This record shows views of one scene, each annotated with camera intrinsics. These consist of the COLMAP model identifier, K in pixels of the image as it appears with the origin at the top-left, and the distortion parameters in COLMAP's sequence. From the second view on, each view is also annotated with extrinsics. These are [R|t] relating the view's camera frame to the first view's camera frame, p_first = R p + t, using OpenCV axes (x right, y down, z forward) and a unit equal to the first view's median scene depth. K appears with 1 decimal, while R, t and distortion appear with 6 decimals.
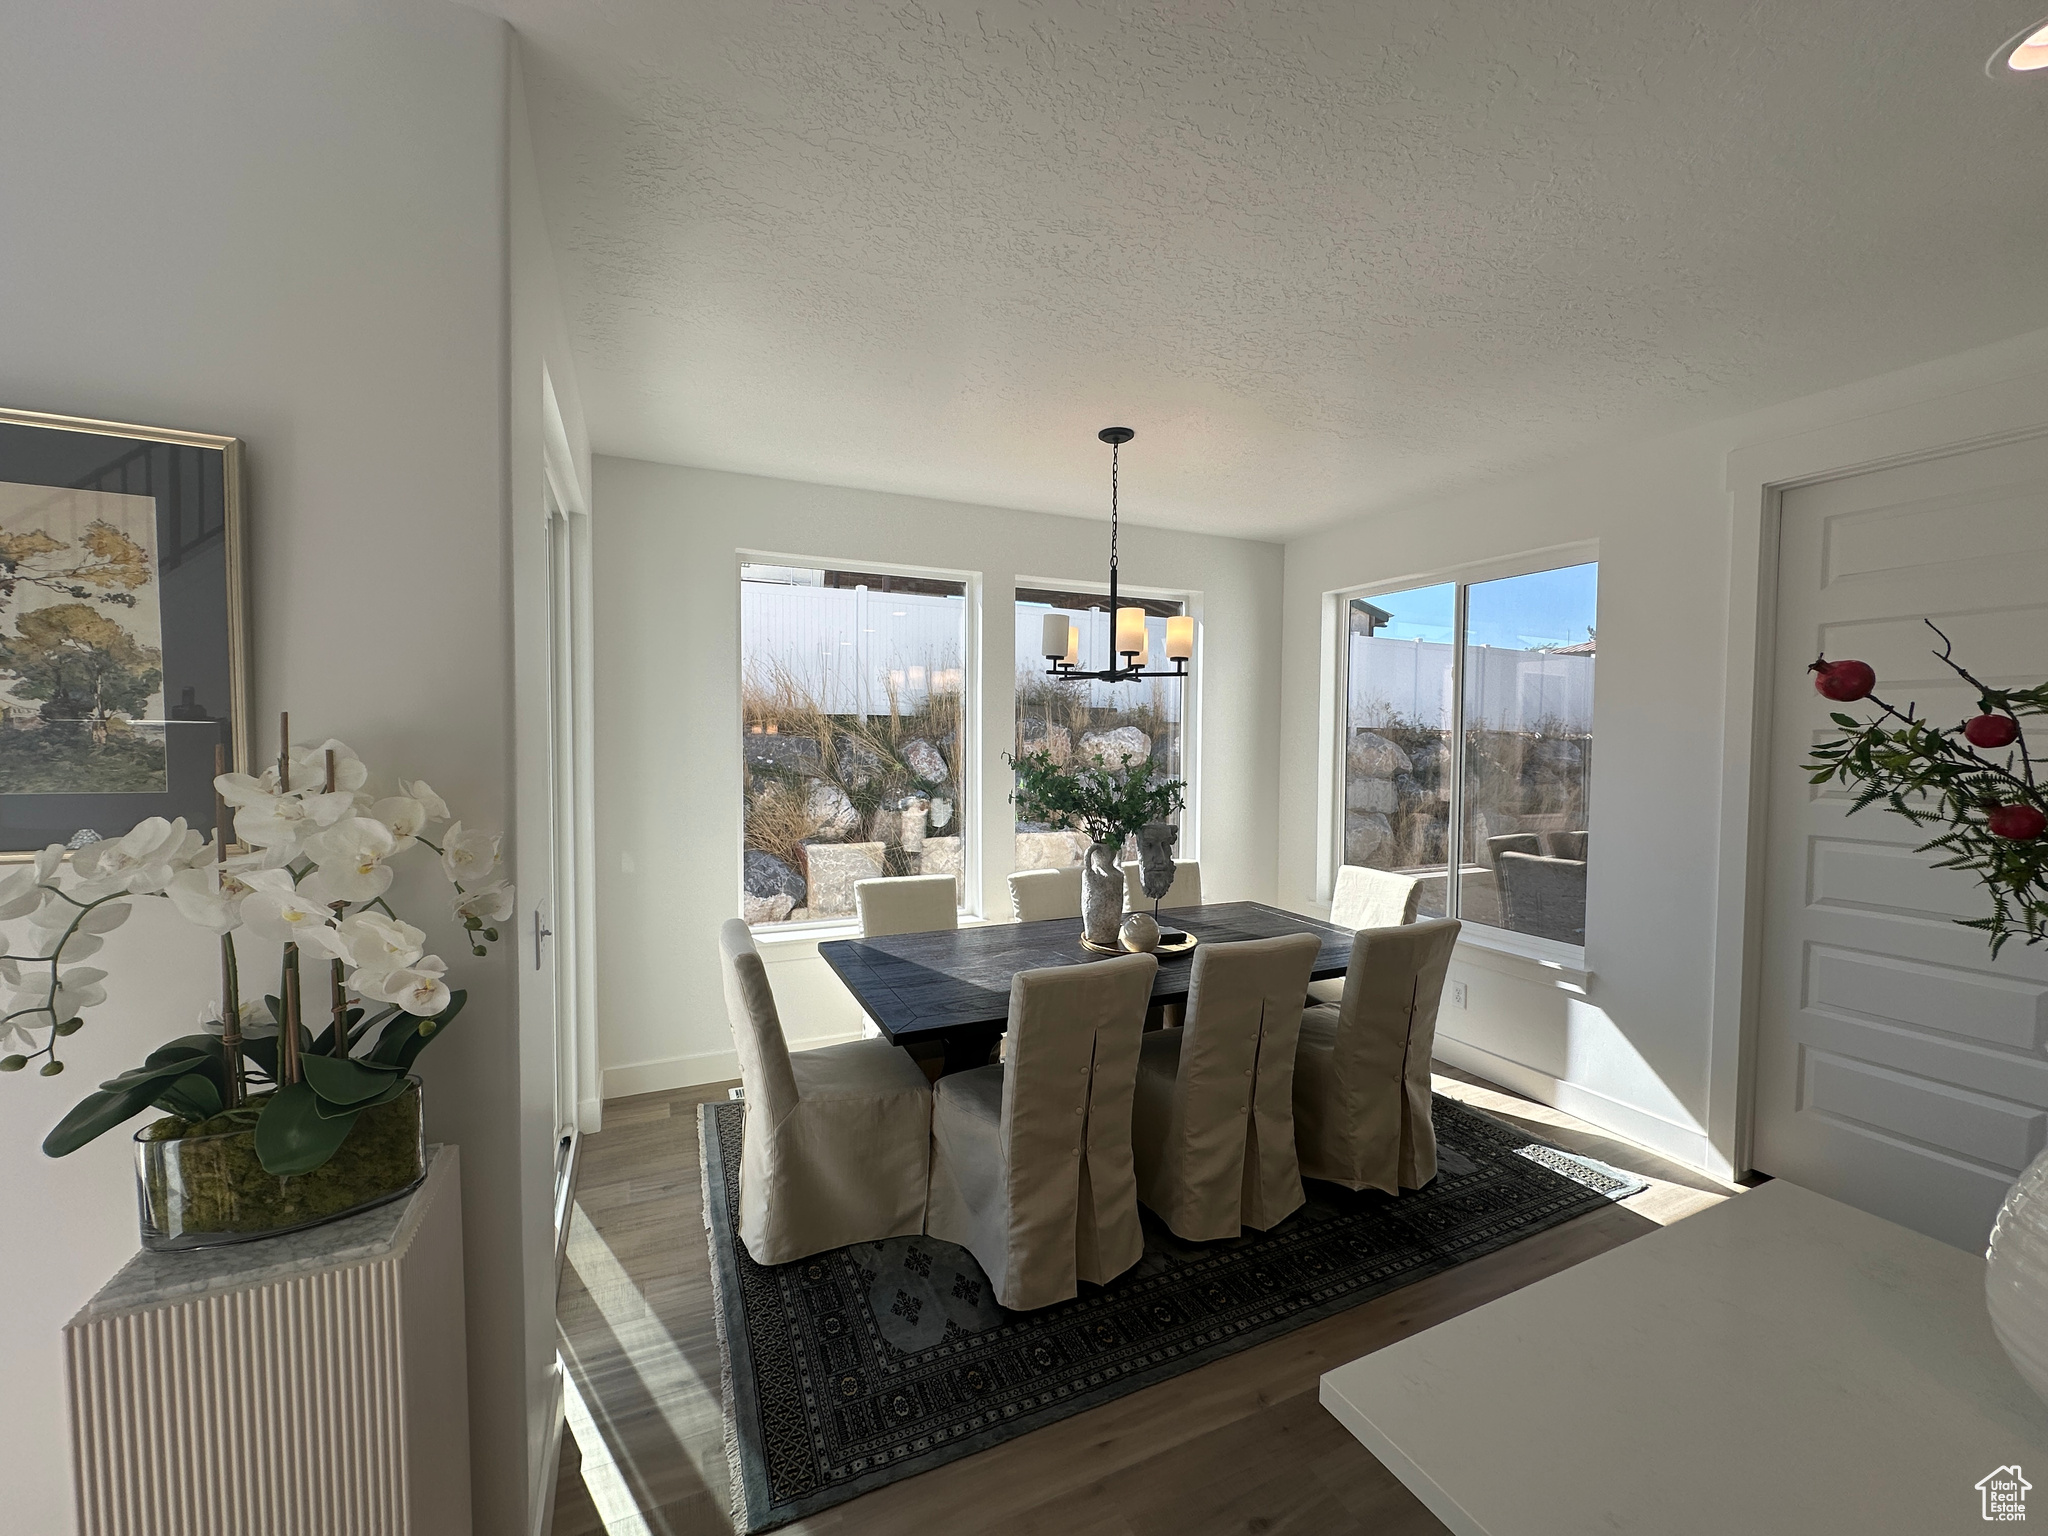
lens RADIAL K [[815.7, 0, 1015.0], [0, 815.7, 769.7], [0, 0, 1]] dist [-0.000171, 0.000361]
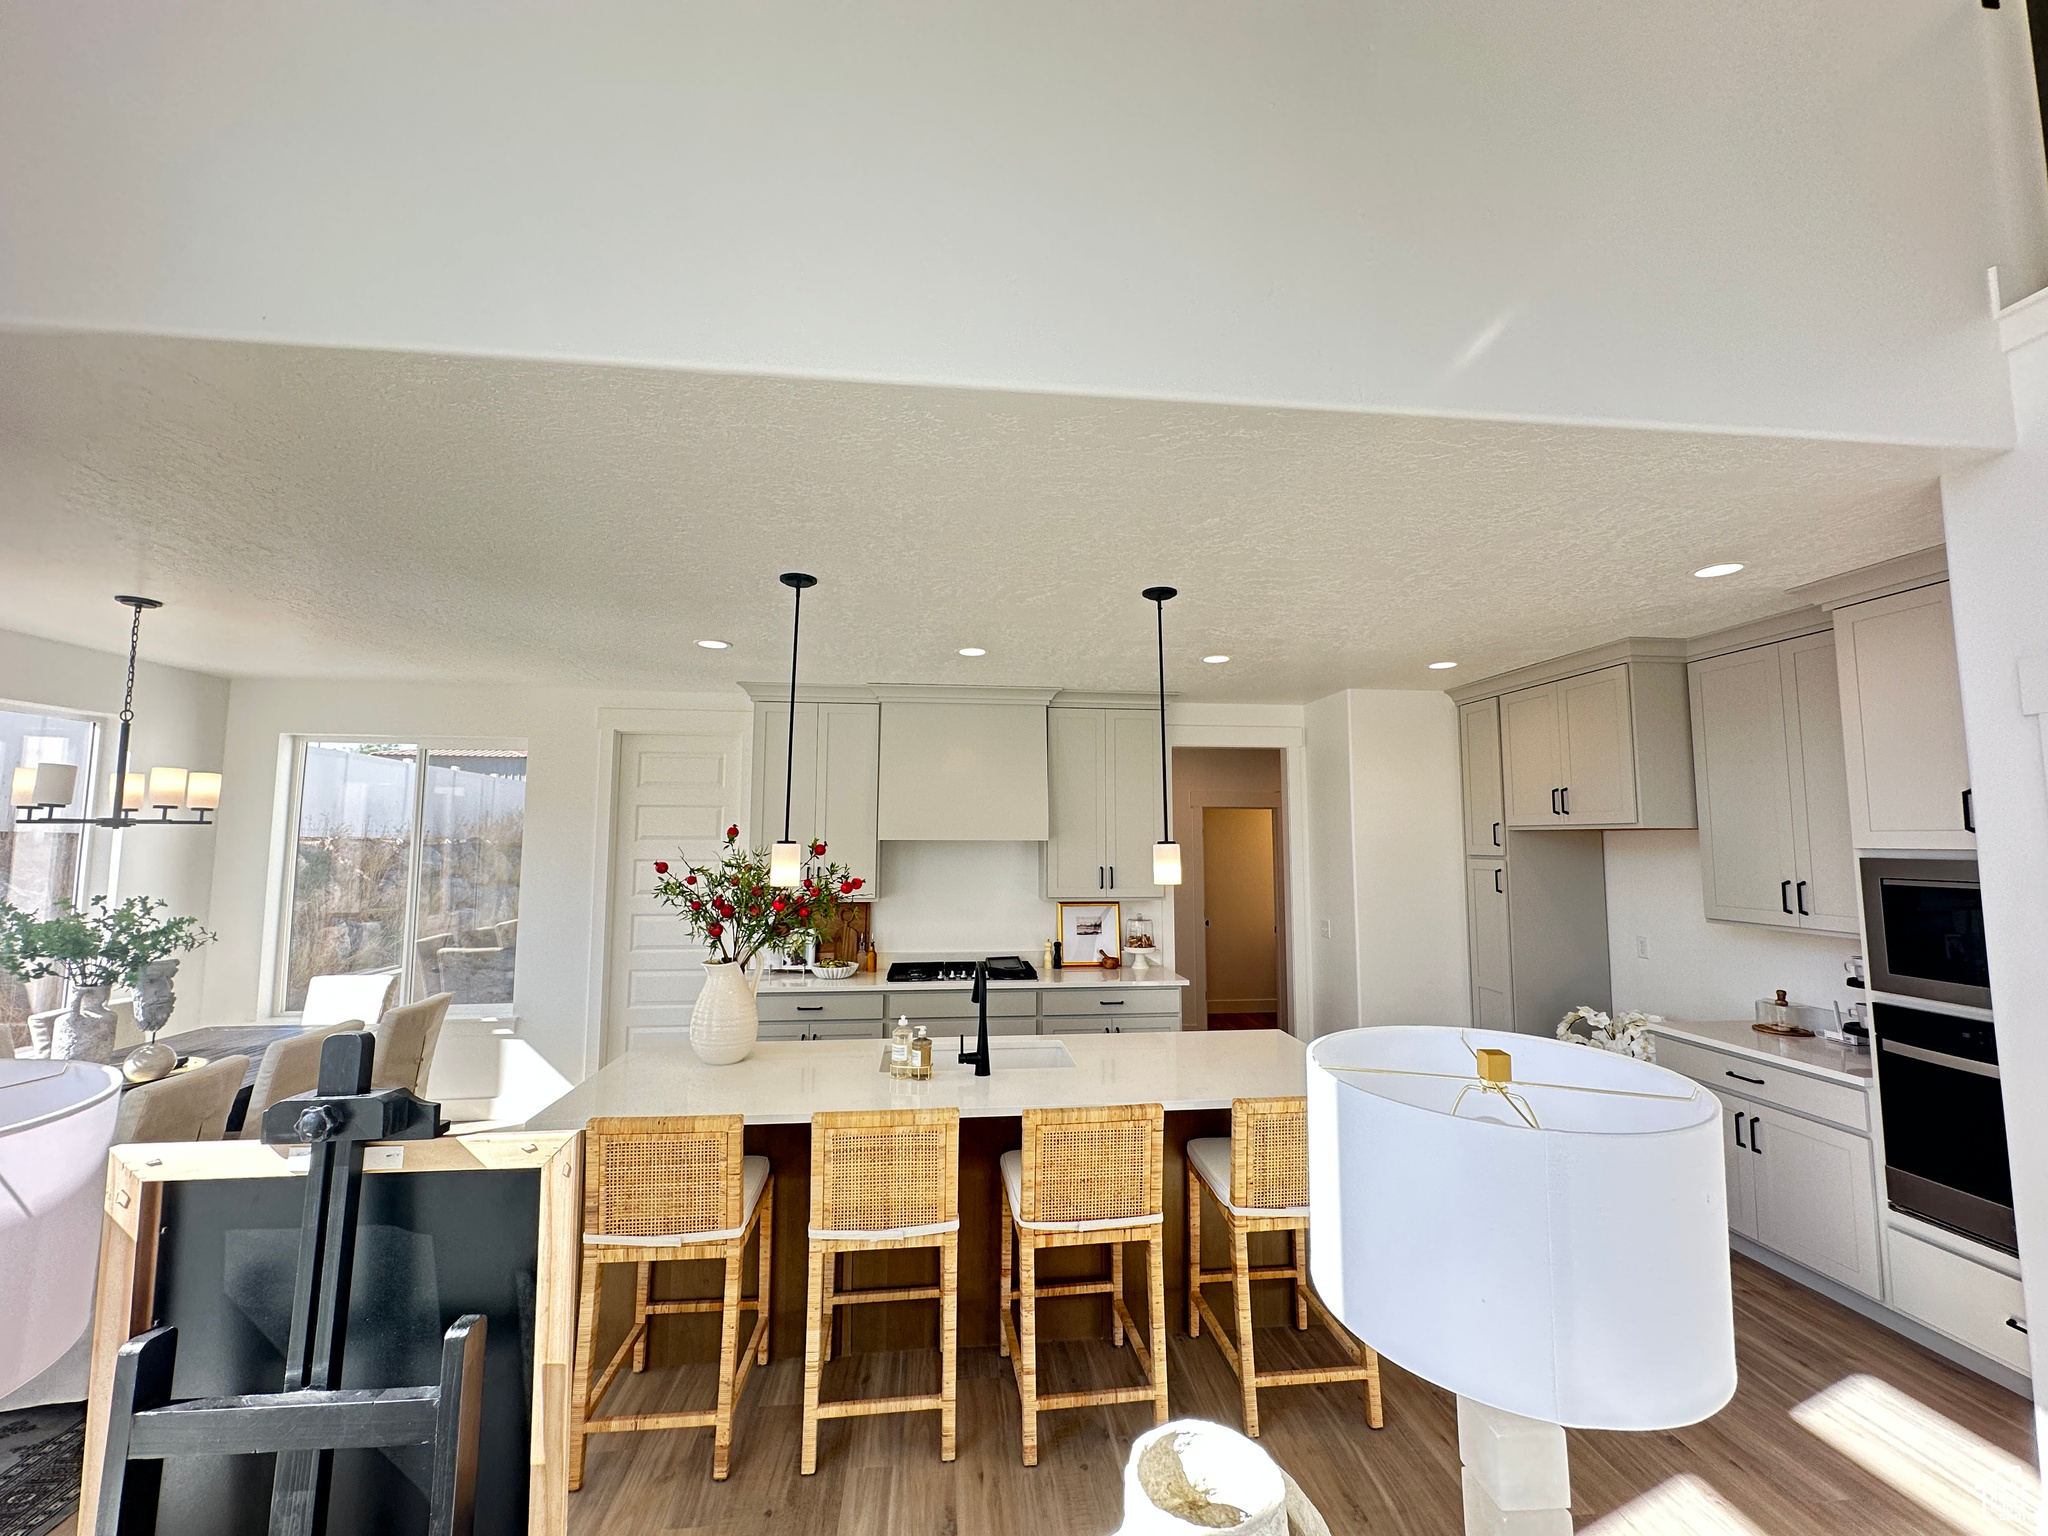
lens RADIAL K [[815.7, 0, 1024.9], [0, 815.7, 766.5], [0, 0, 1]] dist [-0.000171, 0.000361]
pose [[0.318595, 0.077633, 0.944707, -0.512655], [0.037548, 0.994825, -0.094414, -0.043835], [-0.947147, 0.065551, 0.314031, -0.449625]]
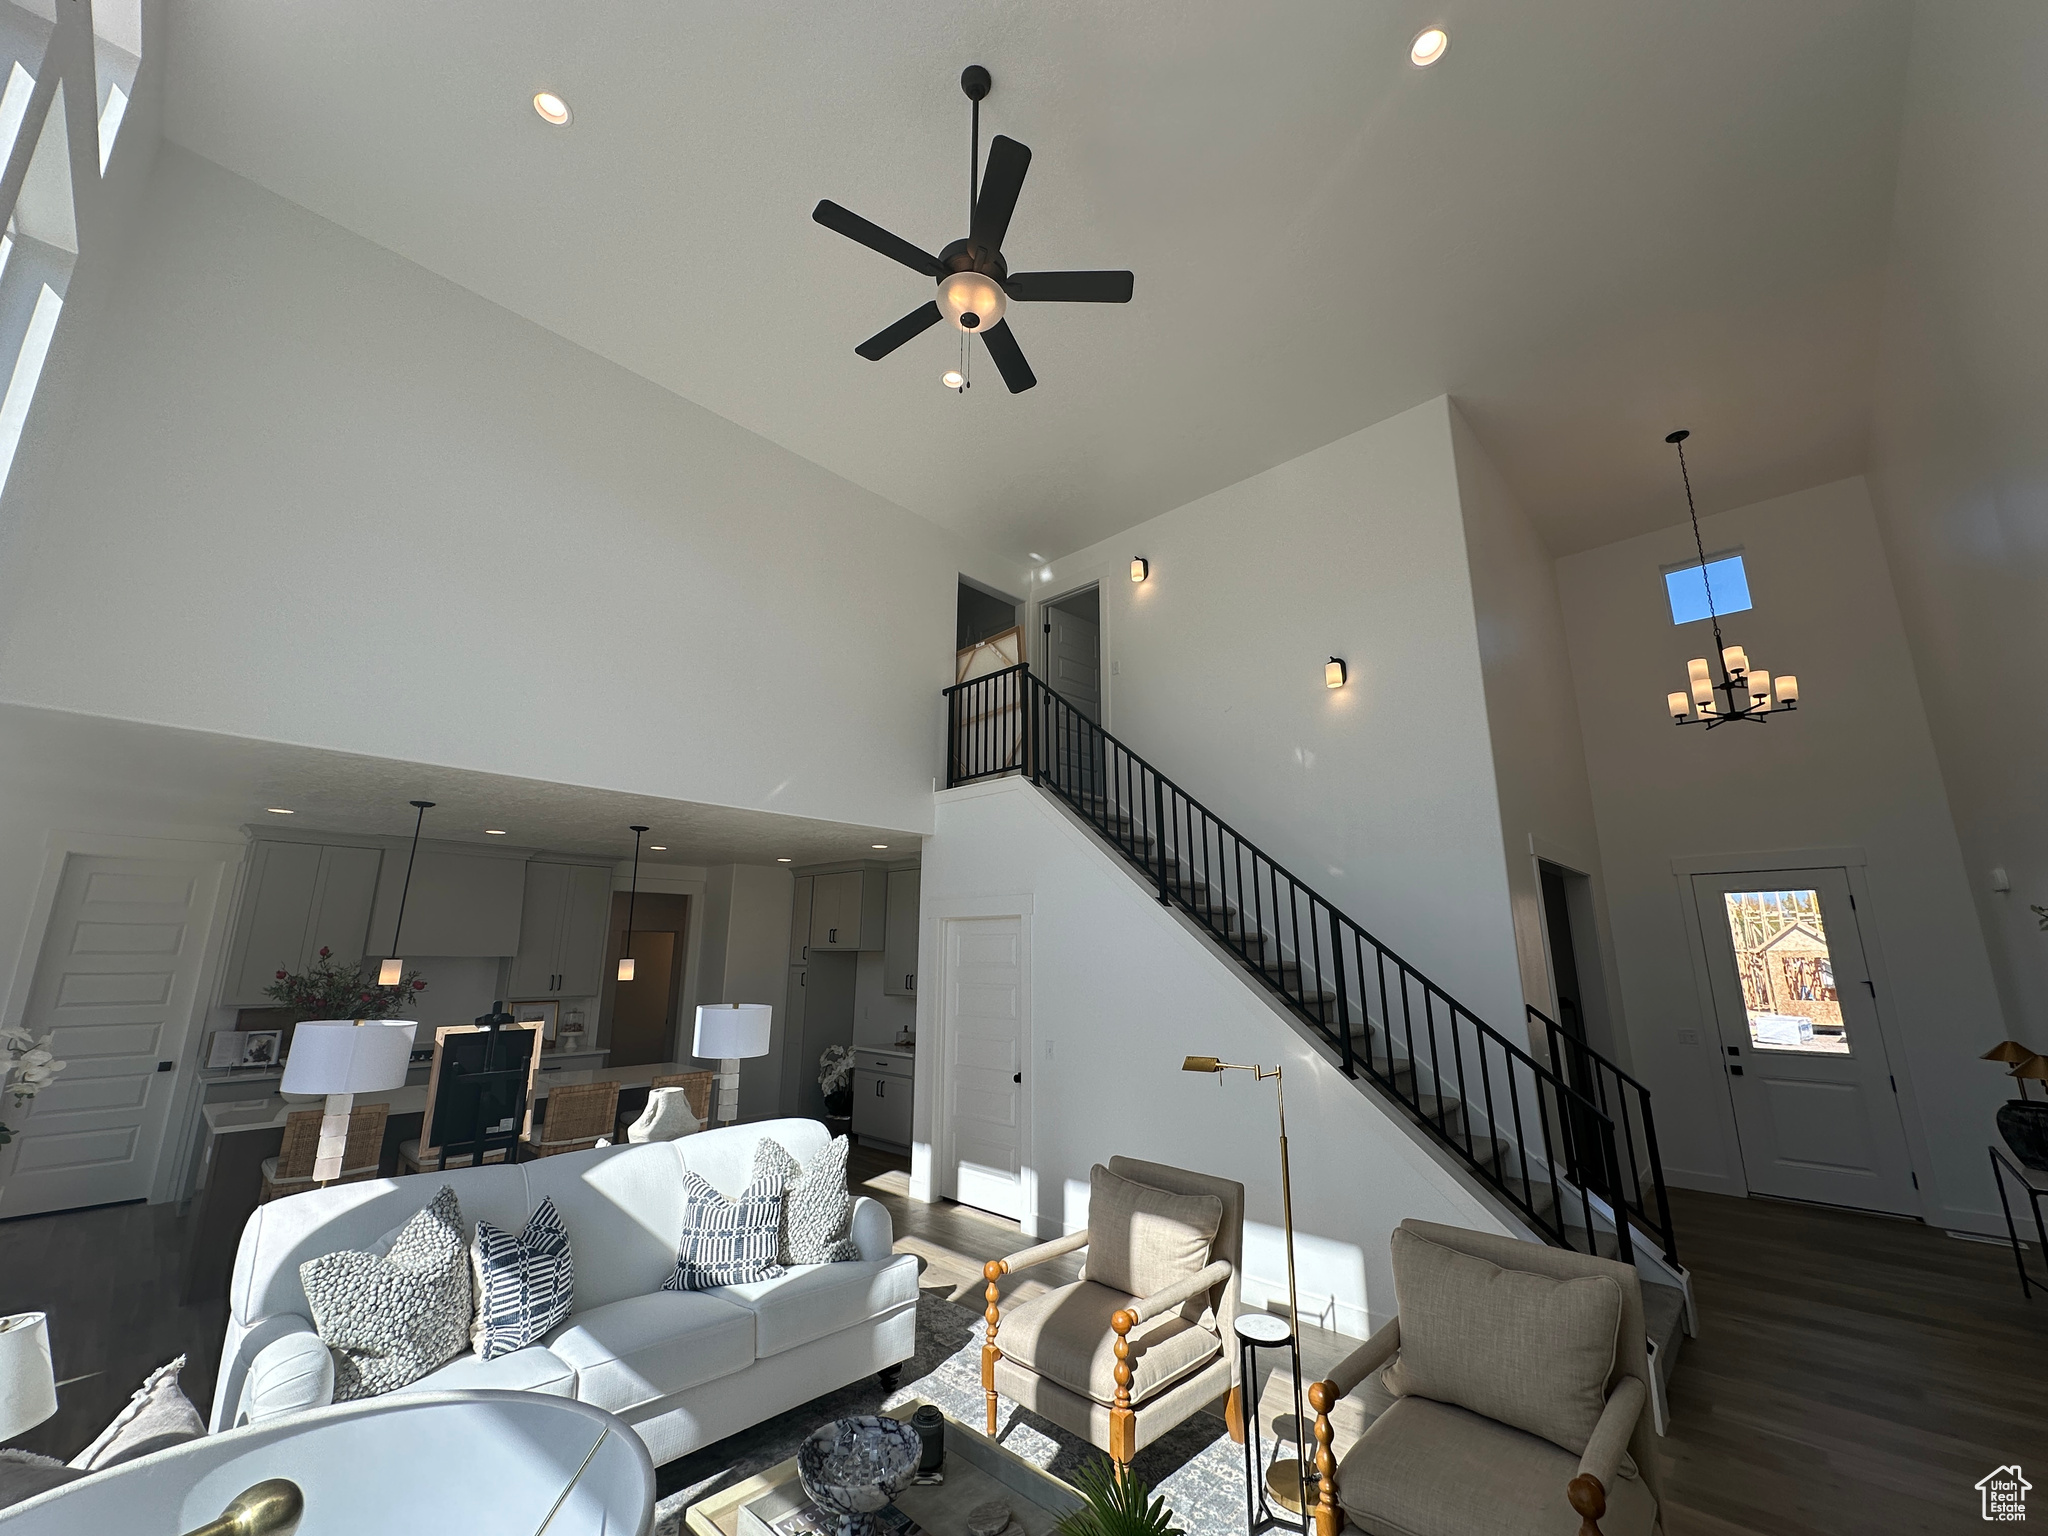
lens RADIAL K [[815.7, 0, 1025.4], [0, 815.7, 757.5], [0, 0, 1]] dist [-0.000171, 0.000361]
pose [[-0.374099, 0.207678, 0.903836, -1.746687], [0.028193, 0.976700, -0.212751, -0.067061], [-0.926960, -0.054108, -0.371237, -0.426146]]
